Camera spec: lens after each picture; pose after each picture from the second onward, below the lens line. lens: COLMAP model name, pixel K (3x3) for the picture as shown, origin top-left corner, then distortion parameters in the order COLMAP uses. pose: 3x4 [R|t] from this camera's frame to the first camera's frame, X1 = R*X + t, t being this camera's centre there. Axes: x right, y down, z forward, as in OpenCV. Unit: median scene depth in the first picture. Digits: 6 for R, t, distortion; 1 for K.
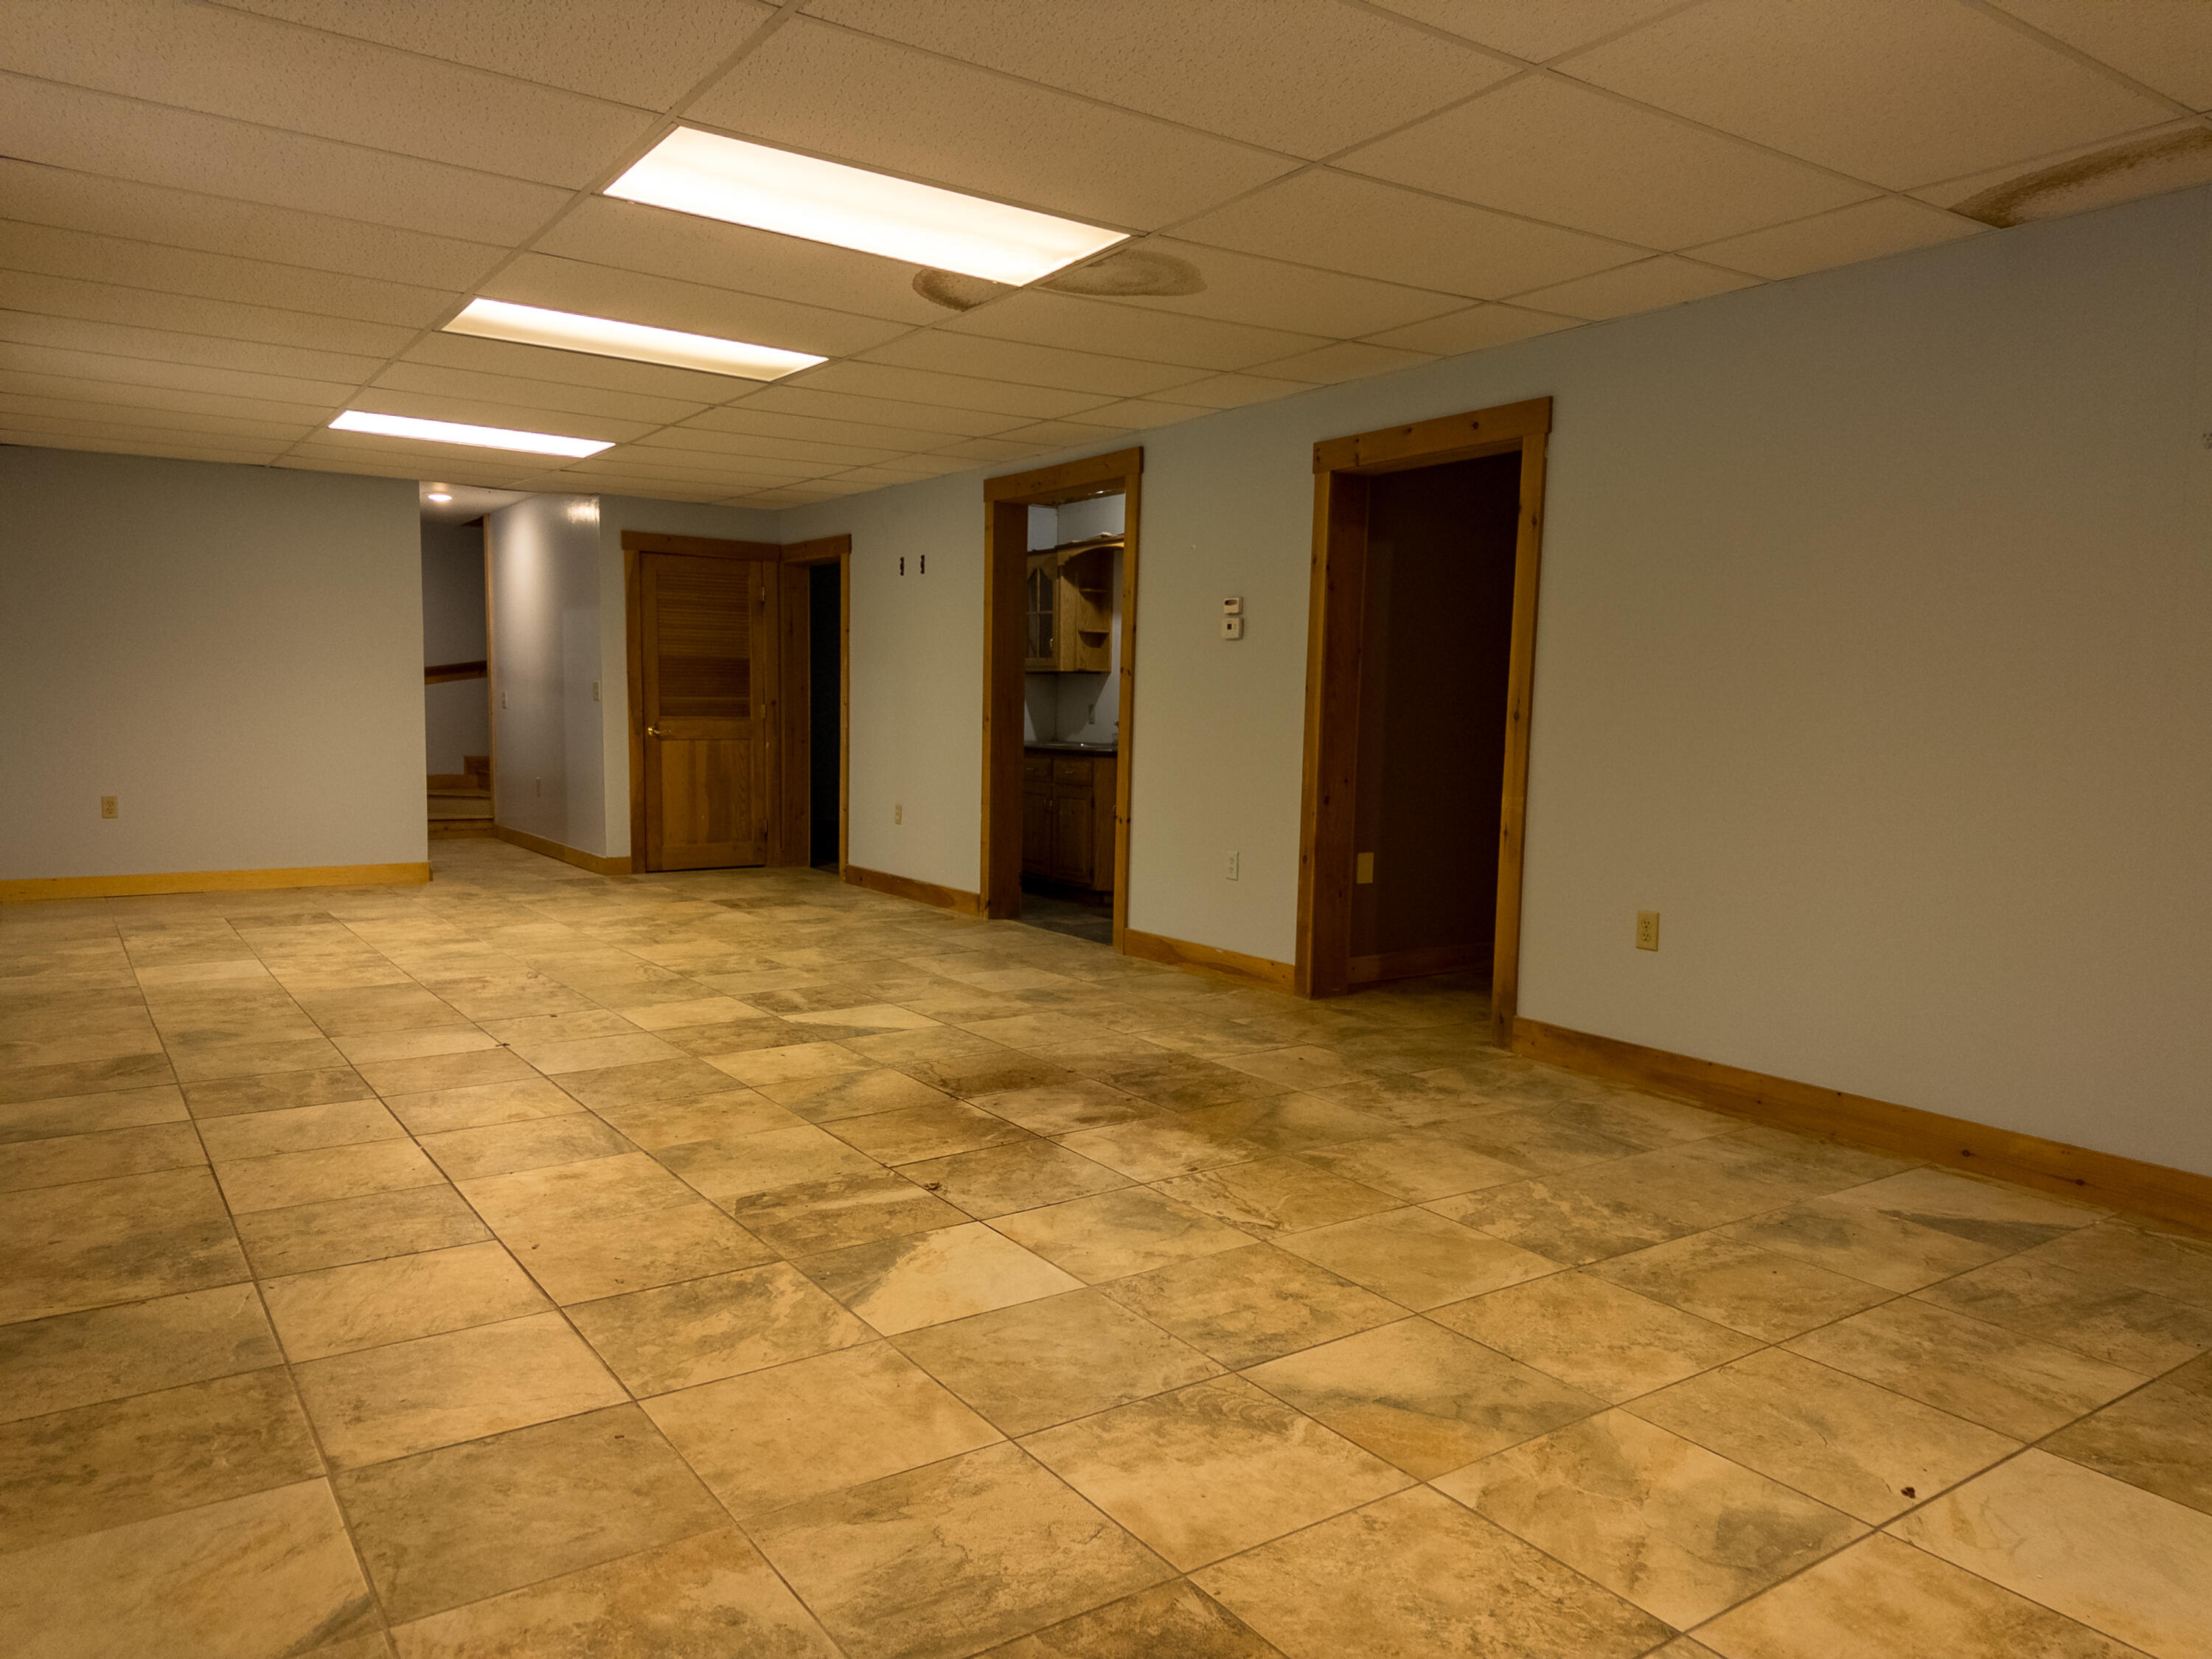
lens RADIAL K [[1520.8, 0, 1111.9], [0, 1520.8, 829.6], [0, 0, 1]] dist [0.054211, 0.001643]
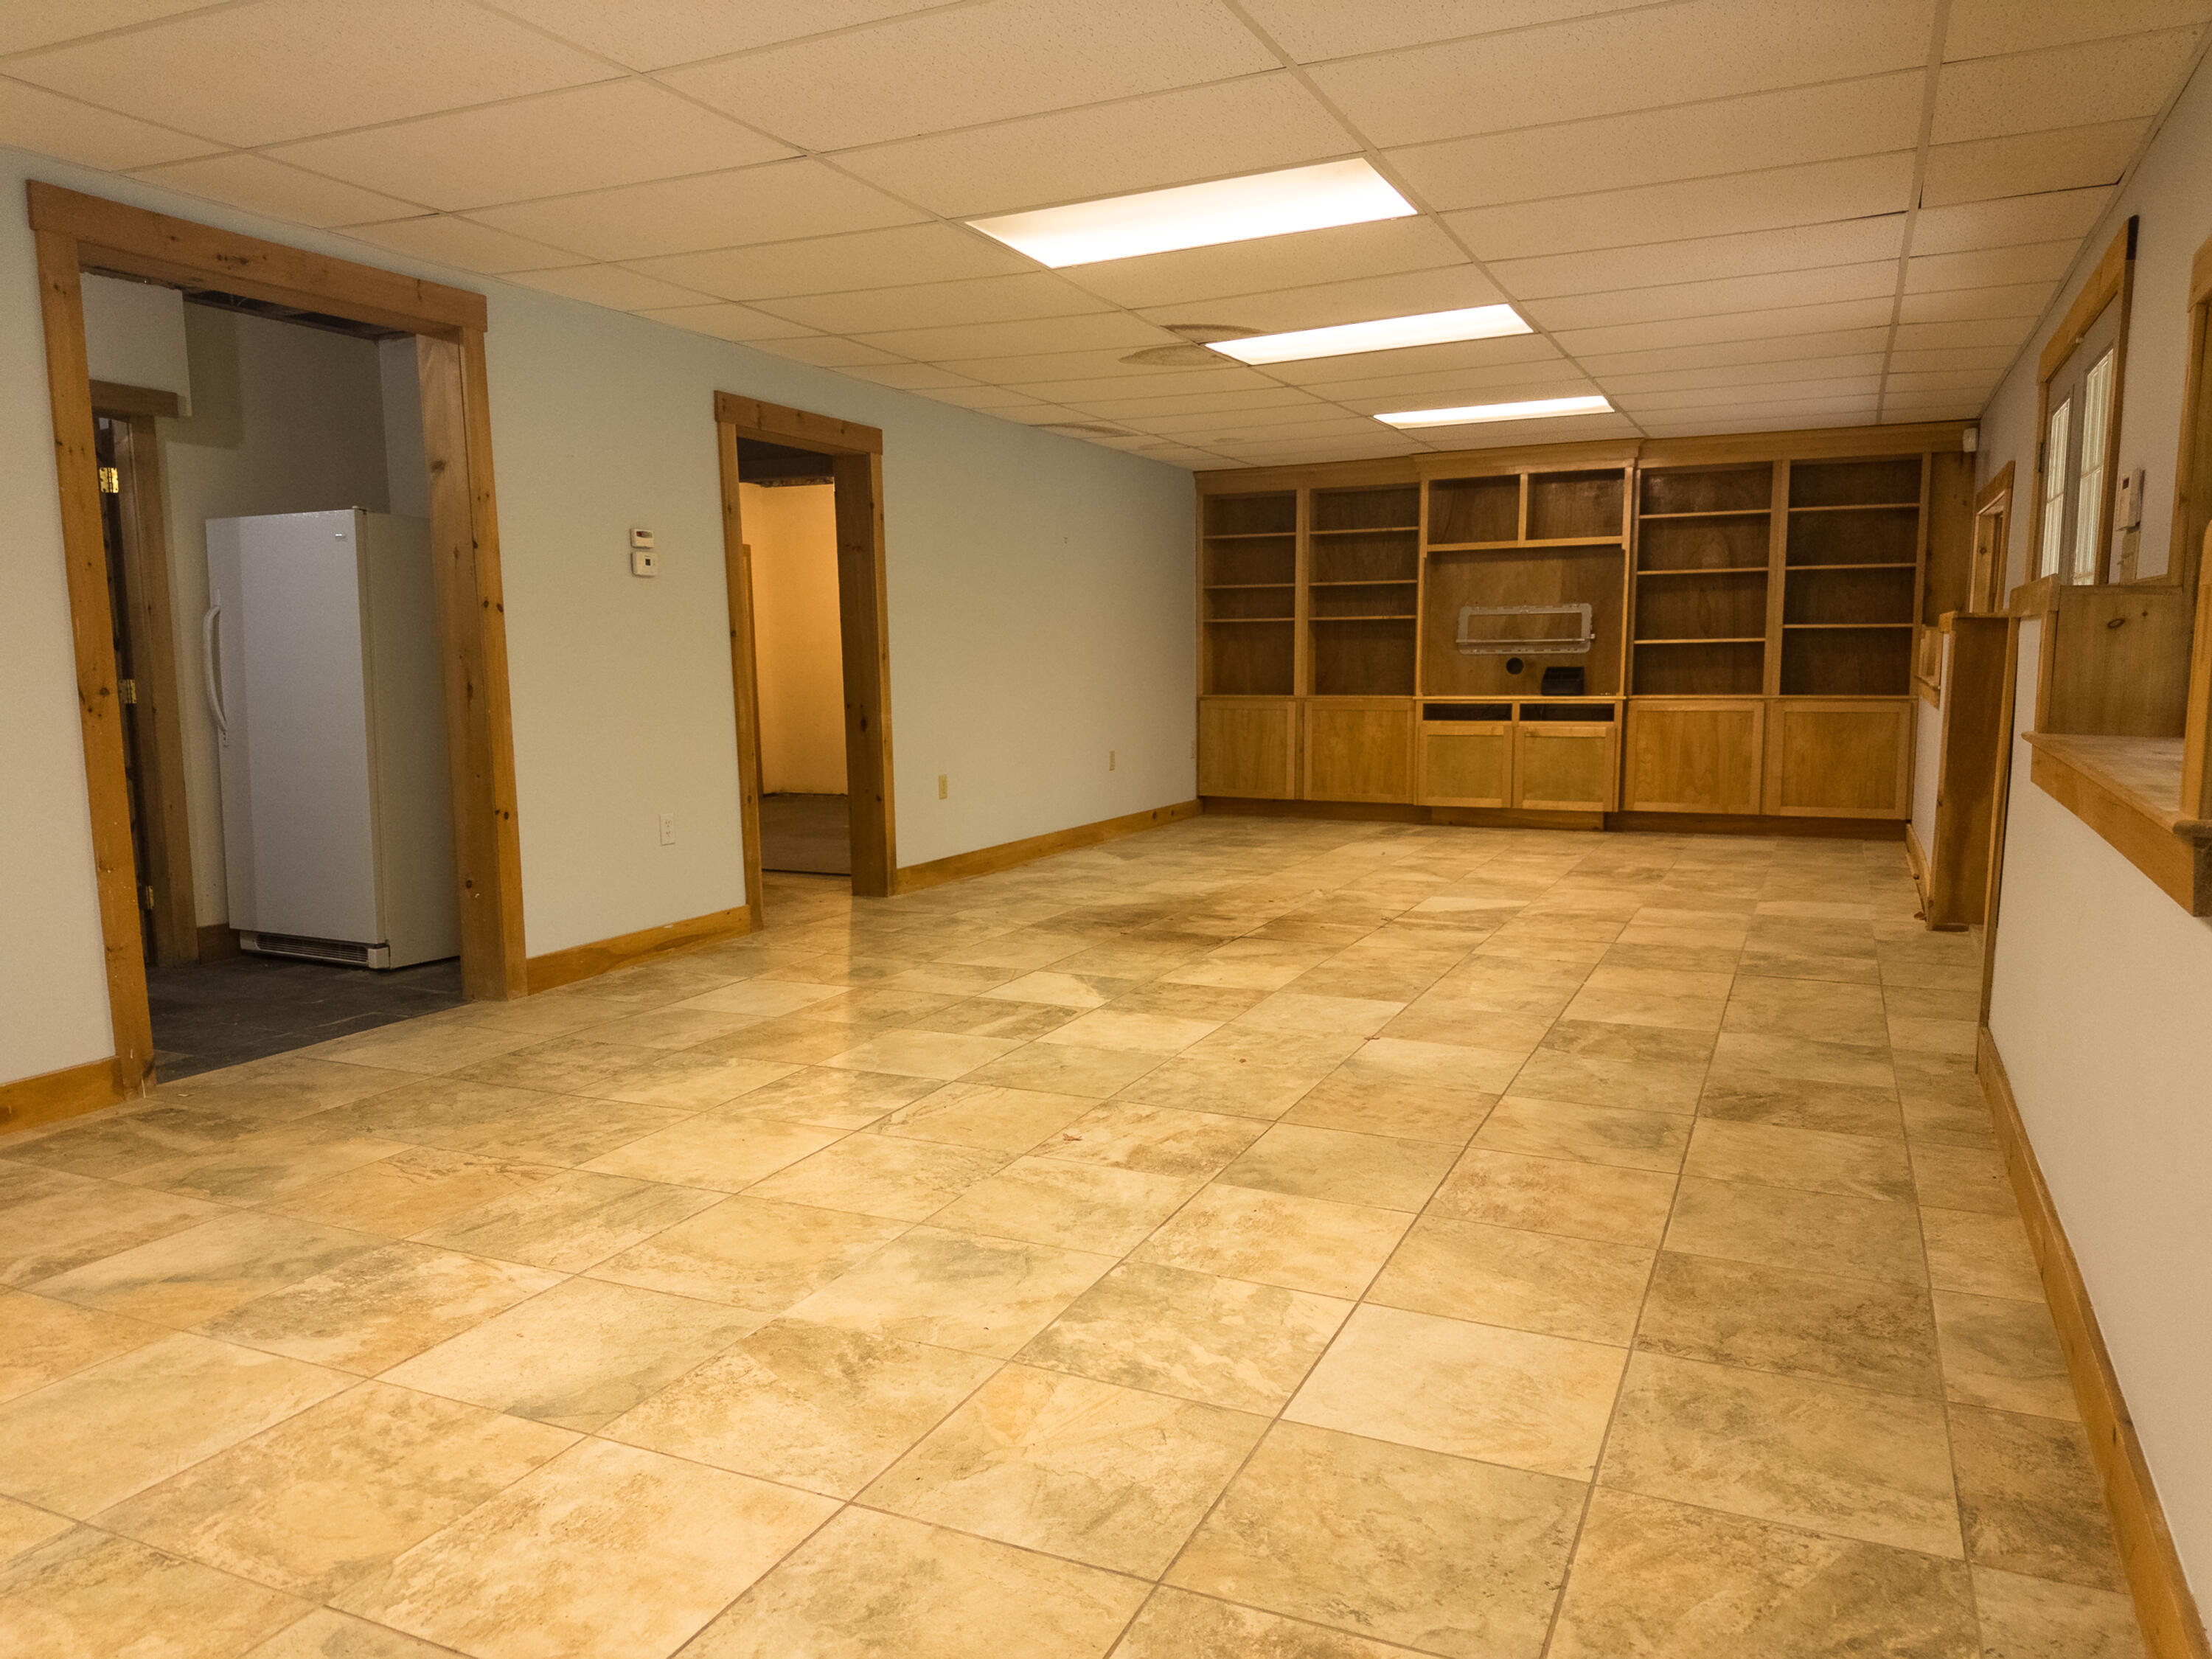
lens RADIAL K [[1520.8, 0, 1111.3], [0, 1520.8, 833.7], [0, 0, 1]] dist [0.054211, 0.001643]
pose [[-0.501932, -0.105232, 0.858481, -1.068702], [0.083225, 0.982088, 0.169044, -0.134903], [-0.860893, 0.156296, -0.484184, 1.550373]]
